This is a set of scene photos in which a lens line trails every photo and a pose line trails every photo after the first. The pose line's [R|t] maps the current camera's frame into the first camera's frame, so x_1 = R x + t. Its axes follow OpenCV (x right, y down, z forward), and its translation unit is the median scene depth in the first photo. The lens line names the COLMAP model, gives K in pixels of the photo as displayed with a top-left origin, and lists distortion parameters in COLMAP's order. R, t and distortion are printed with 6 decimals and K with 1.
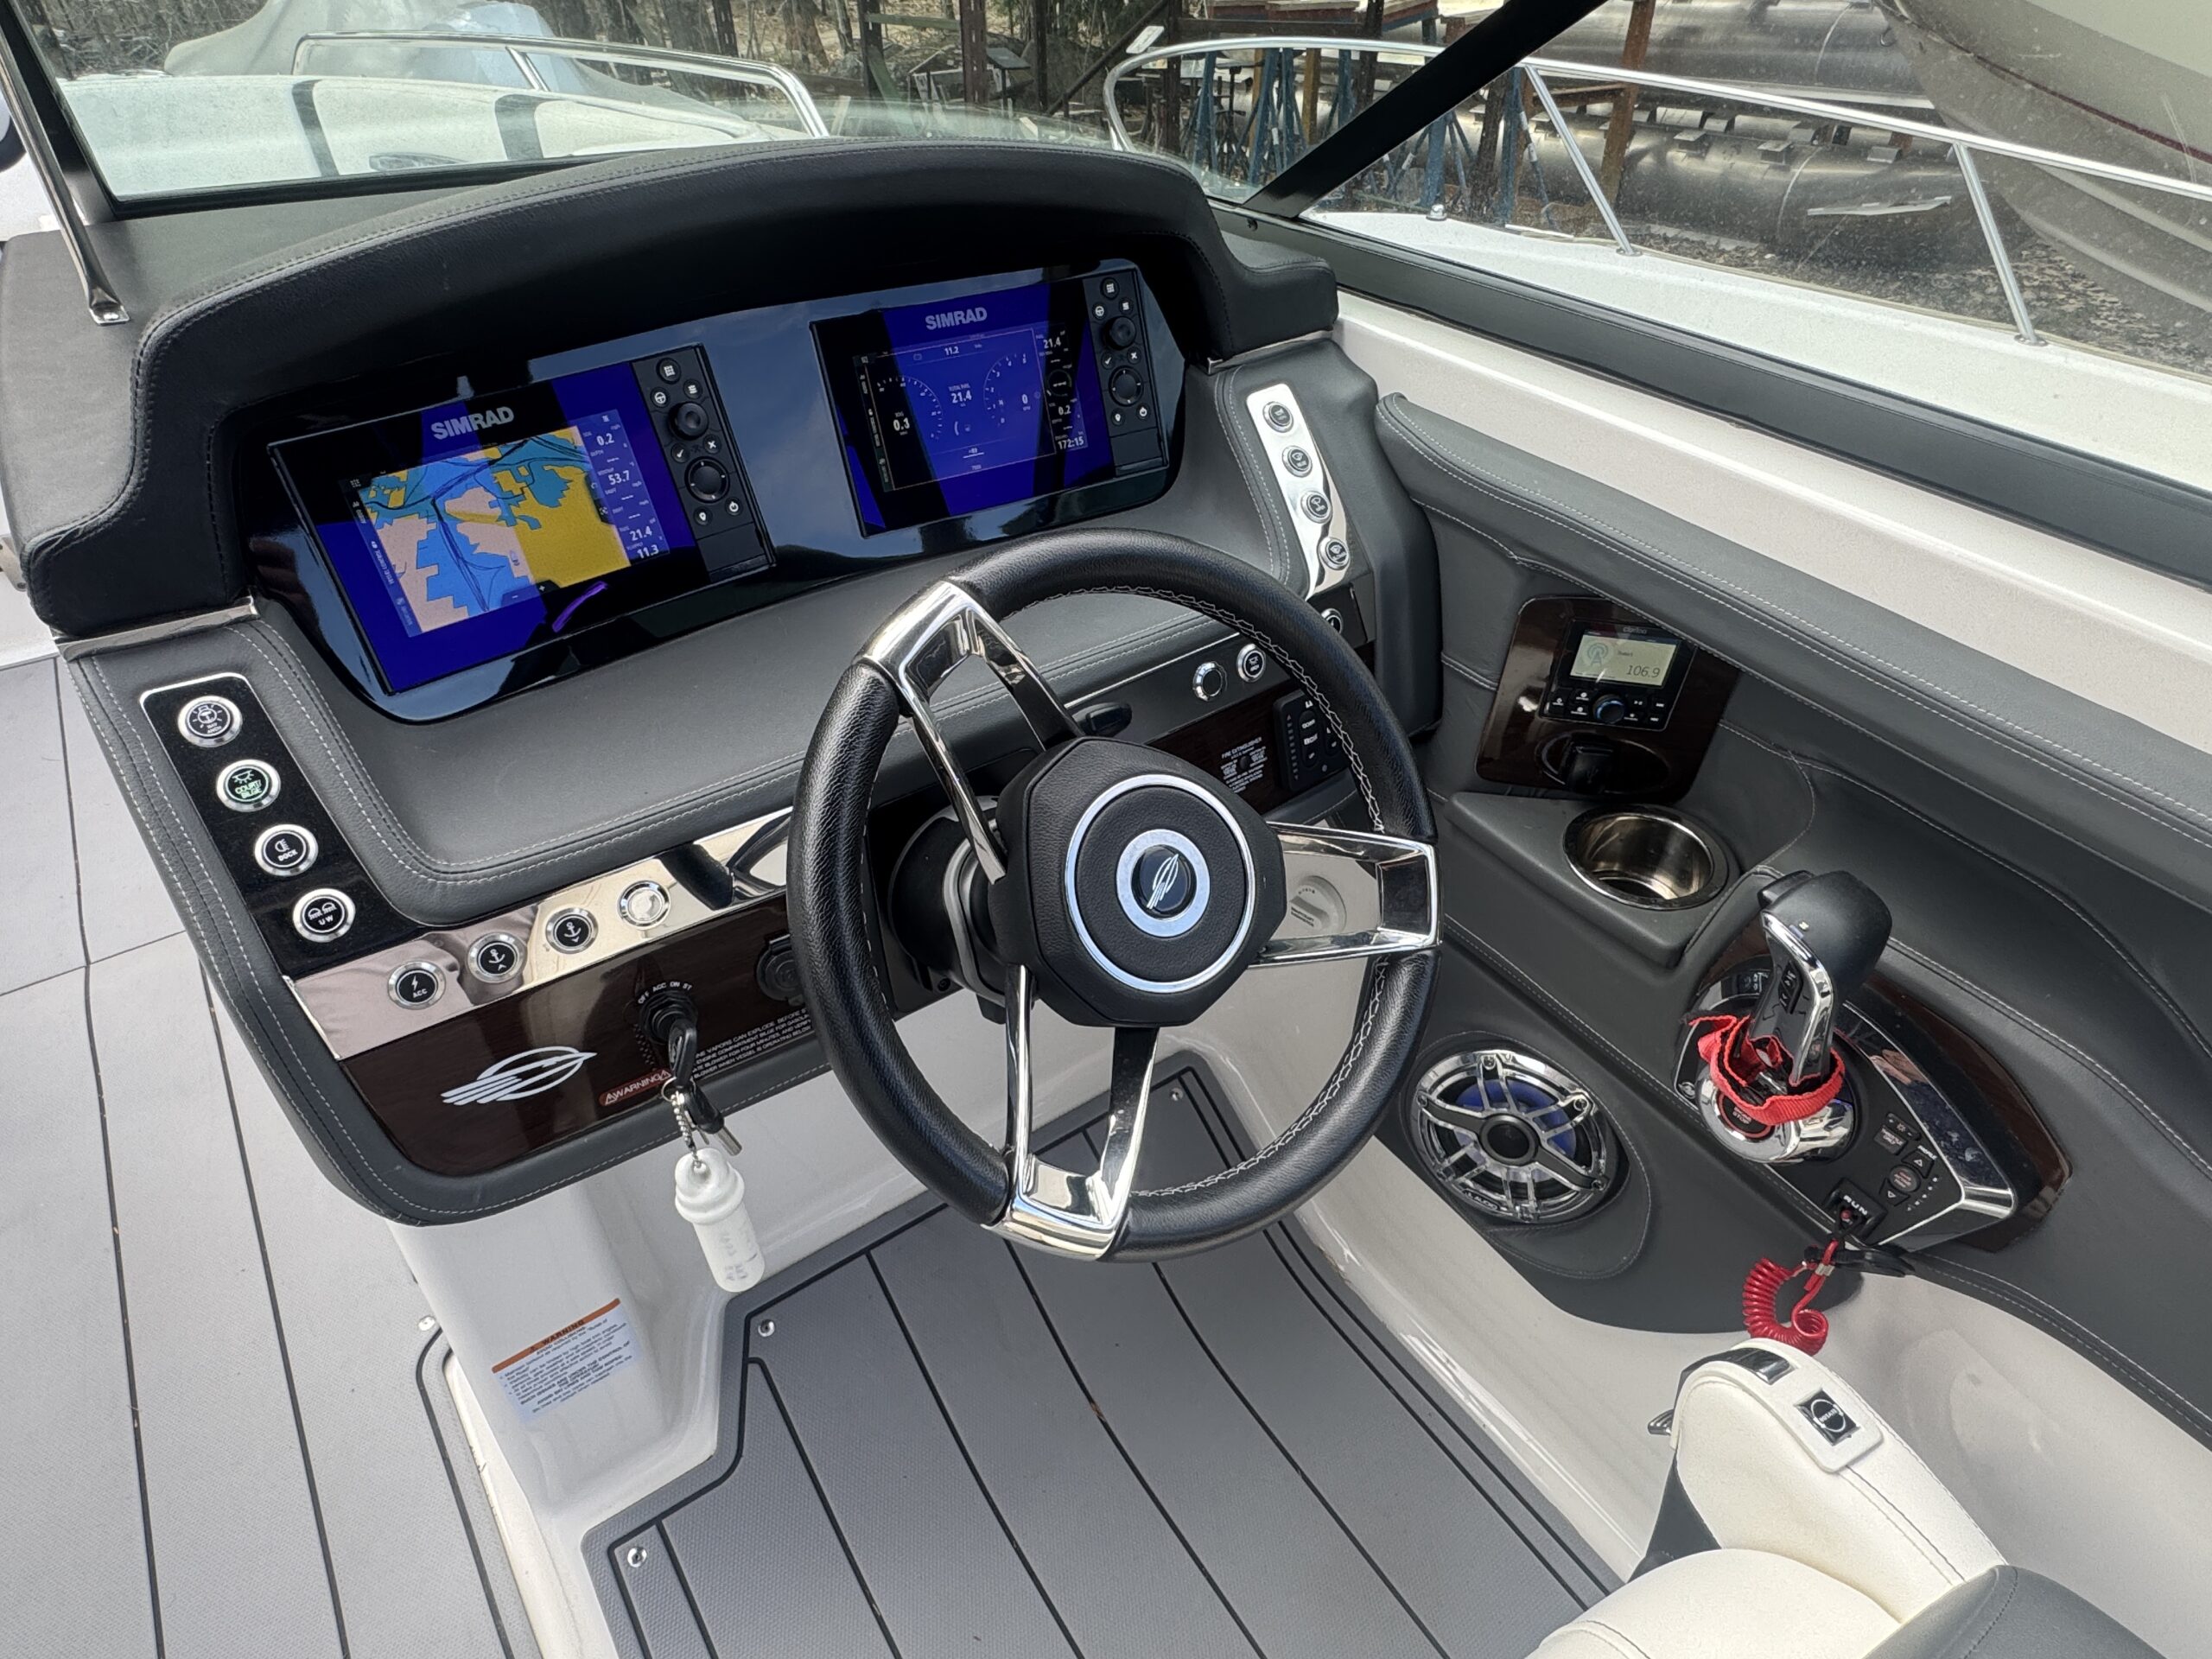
lens RADIAL K [[1242.5, 0, 1090.0], [0, 1242.5, 838.3], [0, 0, 1]] dist [-0.004681, 0.000891]
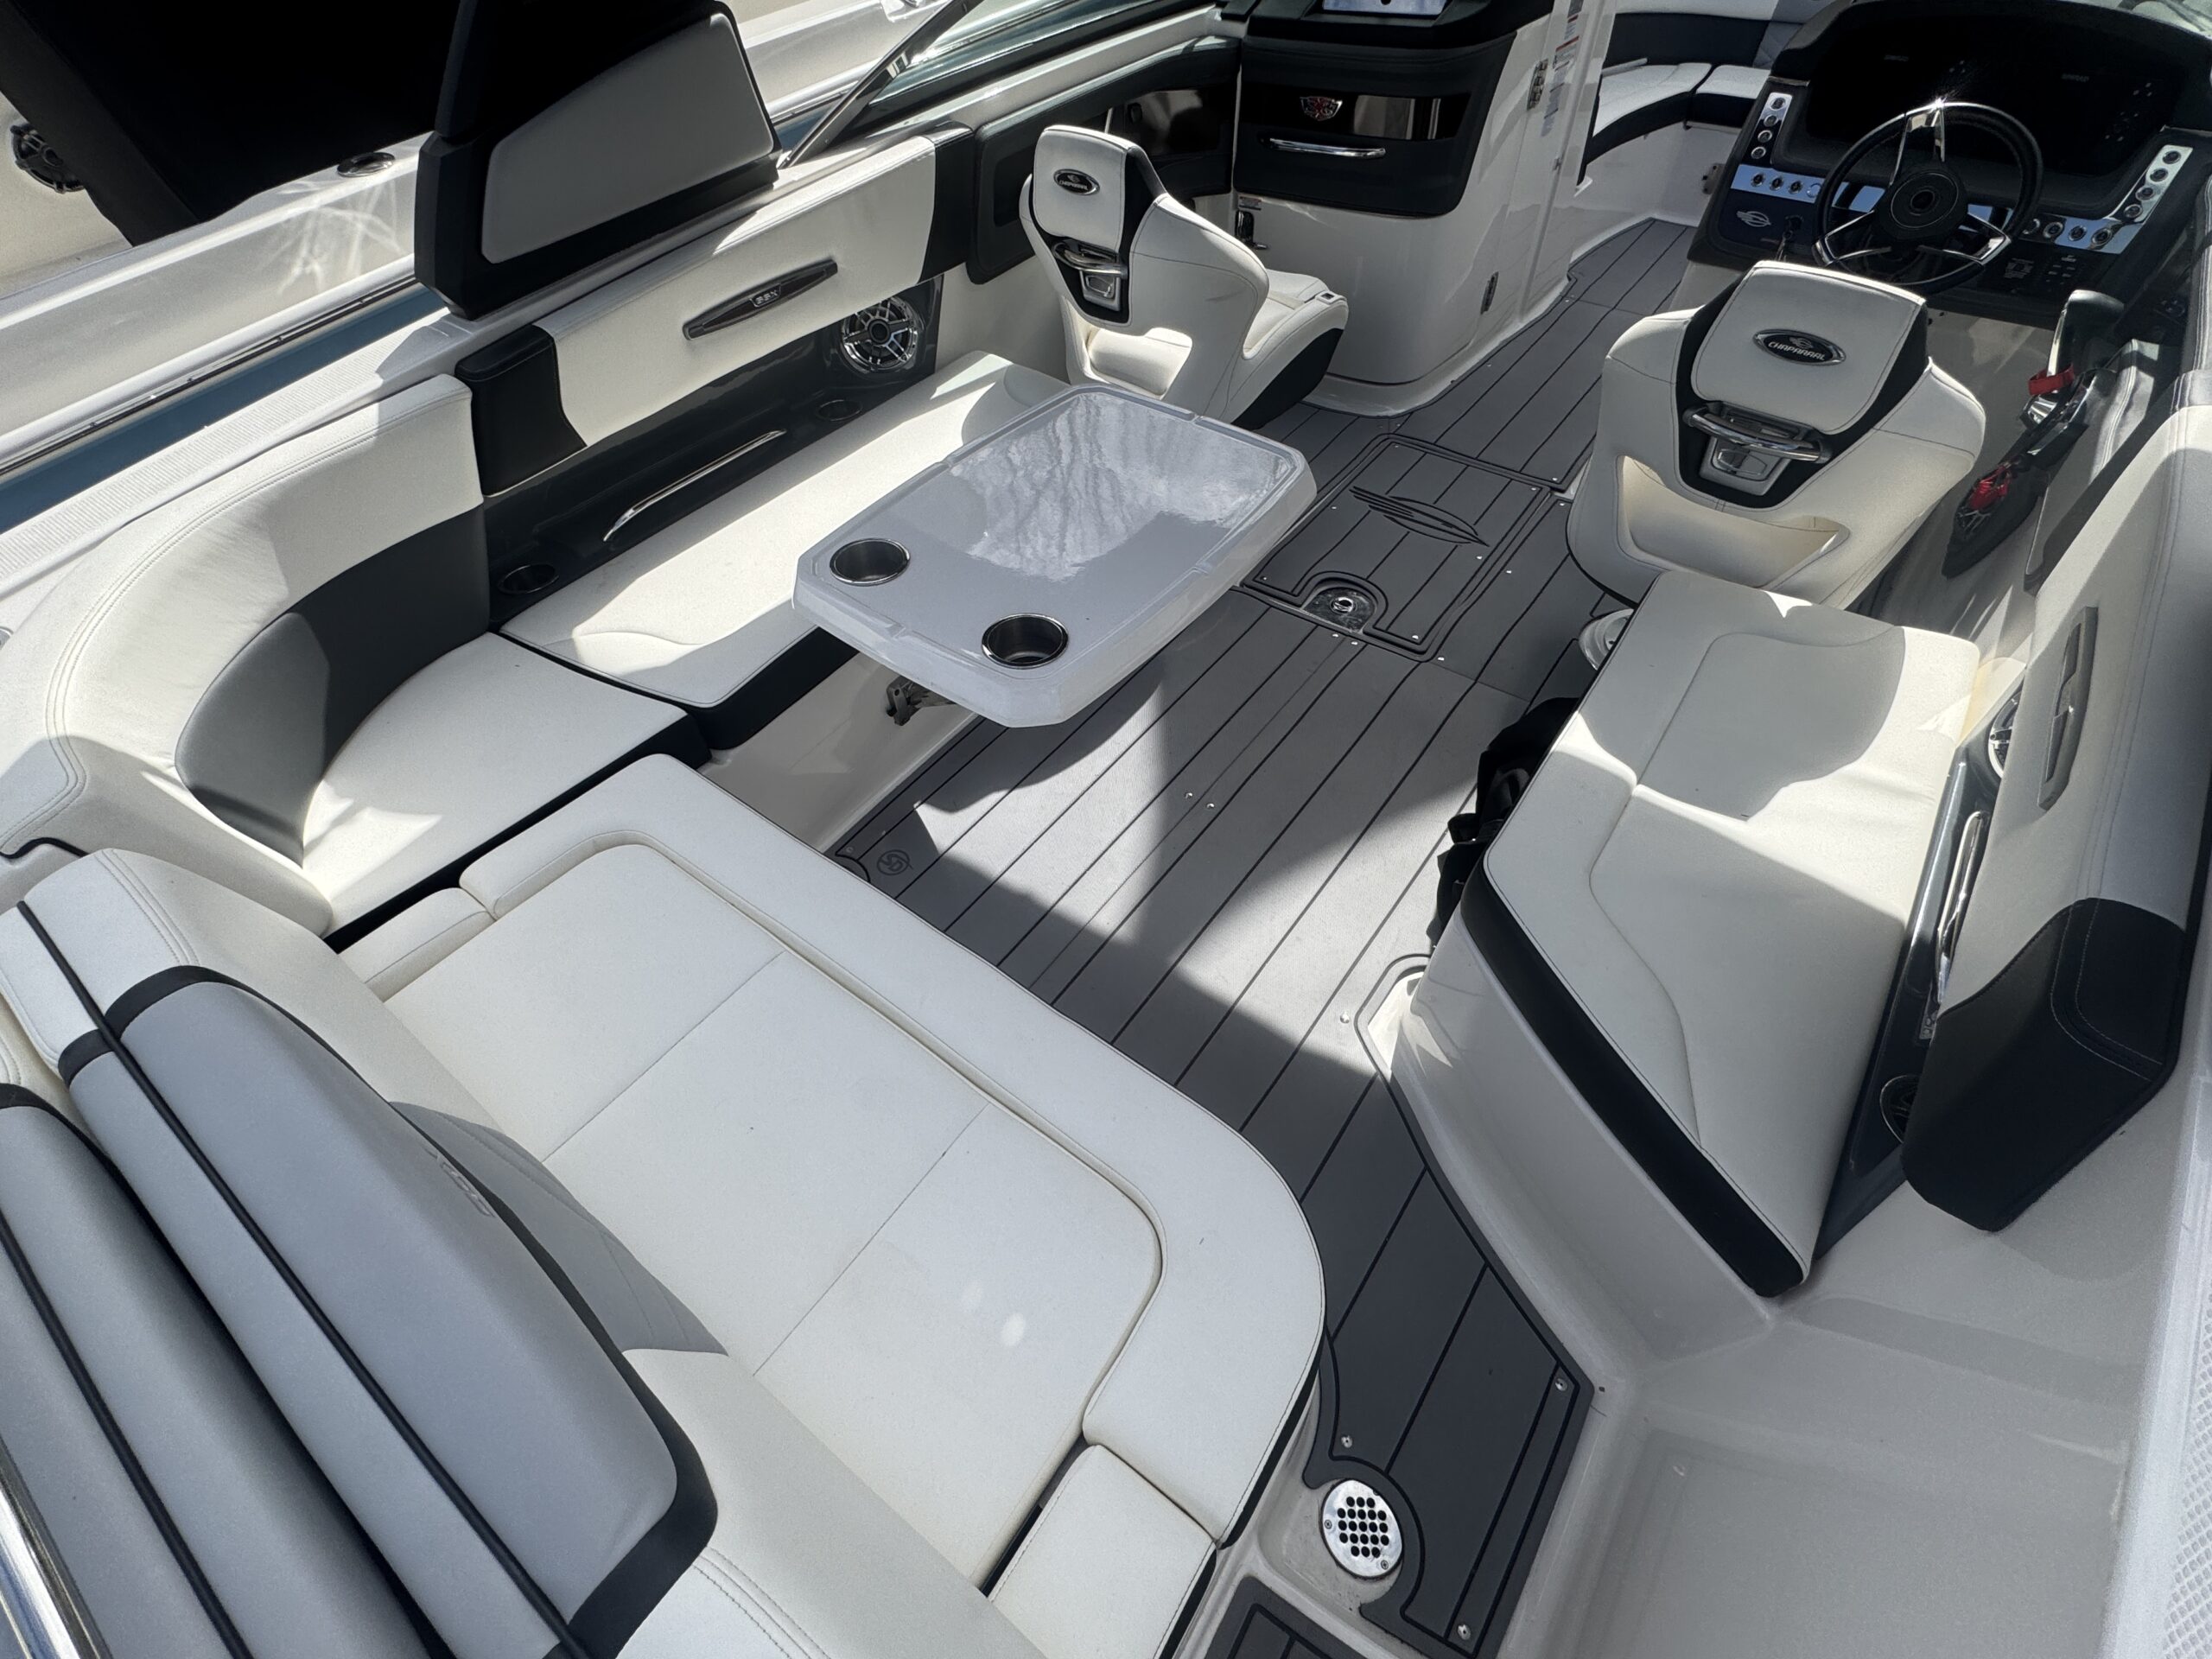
lens RADIAL K [[981.6, 0, 1103.5], [0, 981.6, 826.8], [0, 0, 1]] dist [-0.004573, 0.000451]
pose [[0.326488, 0.711837, -0.621847, 1.694697], [-0.590500, 0.667322, 0.453862, 0.989255], [0.738048, 0.219021, 0.638212, -1.643456]]
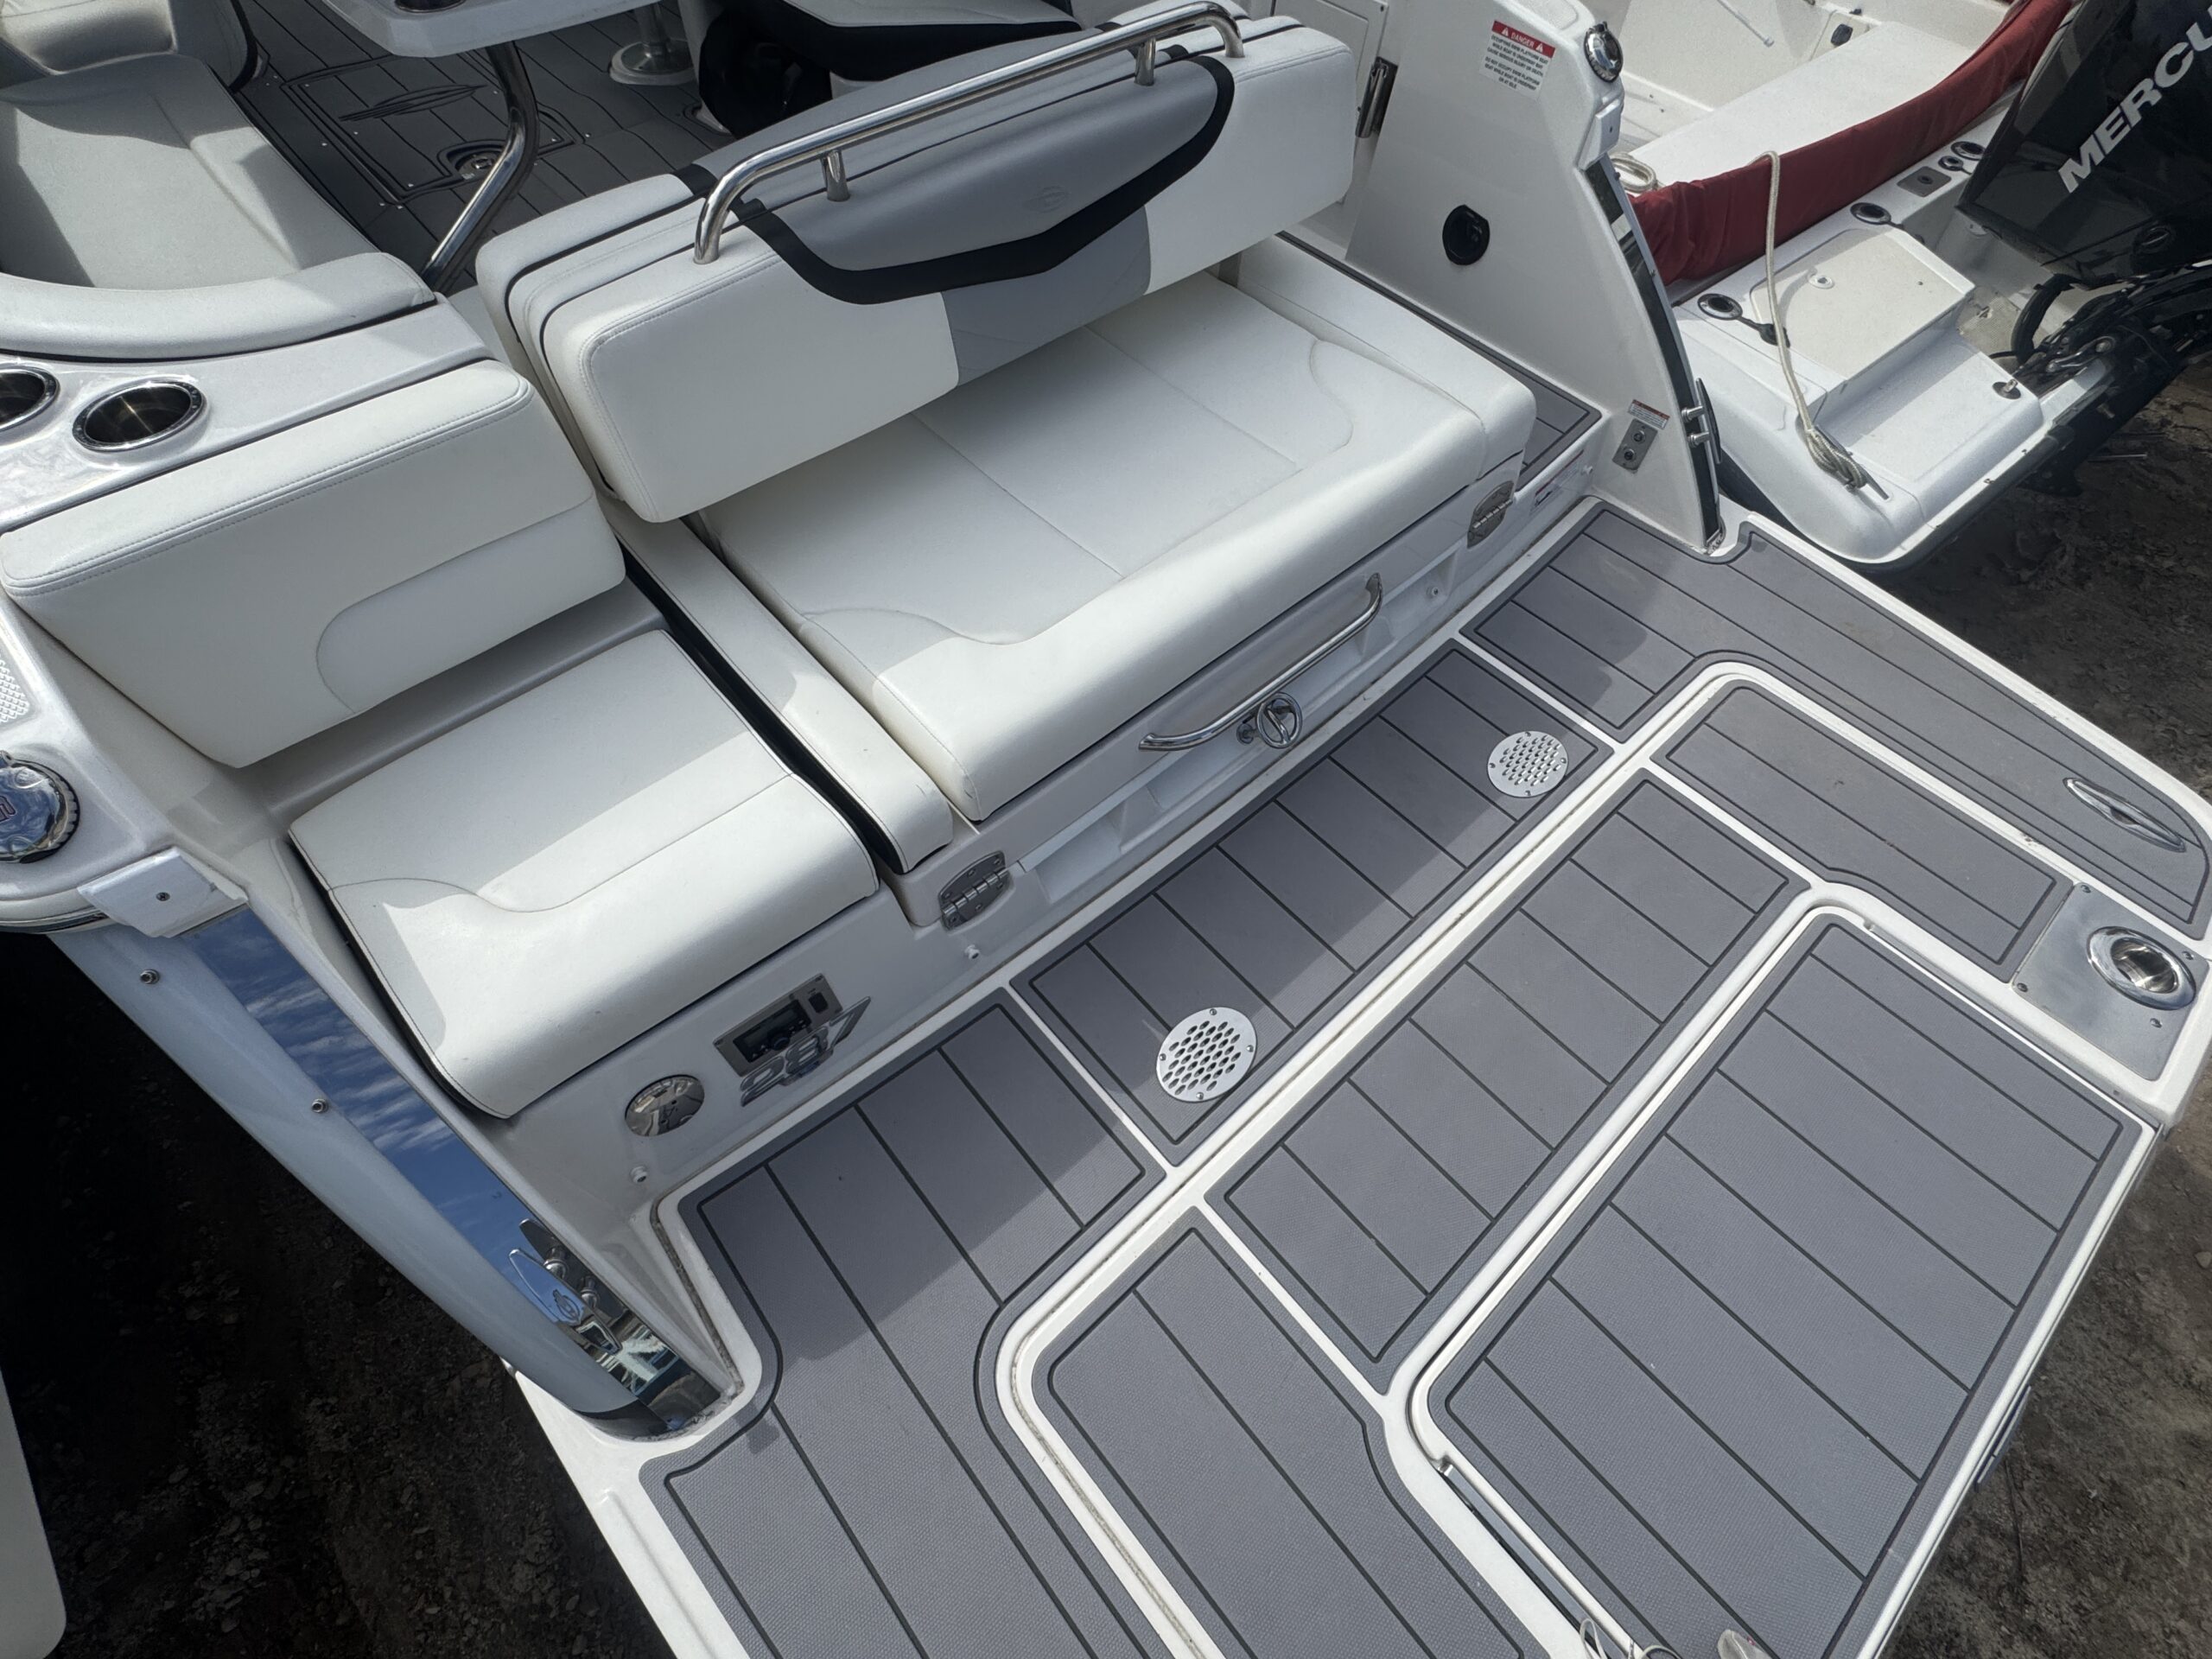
lens RADIAL K [[981.6, 0, 1104.8], [0, 981.6, 828.3], [0, 0, 1]] dist [-0.004573, 0.000451]
pose [[0.992288, -0.095676, 0.078802, 1.294797], [0.066548, 0.947583, 0.312503, 2.560313], [-0.104570, -0.304849, 0.946642, -3.294116]]
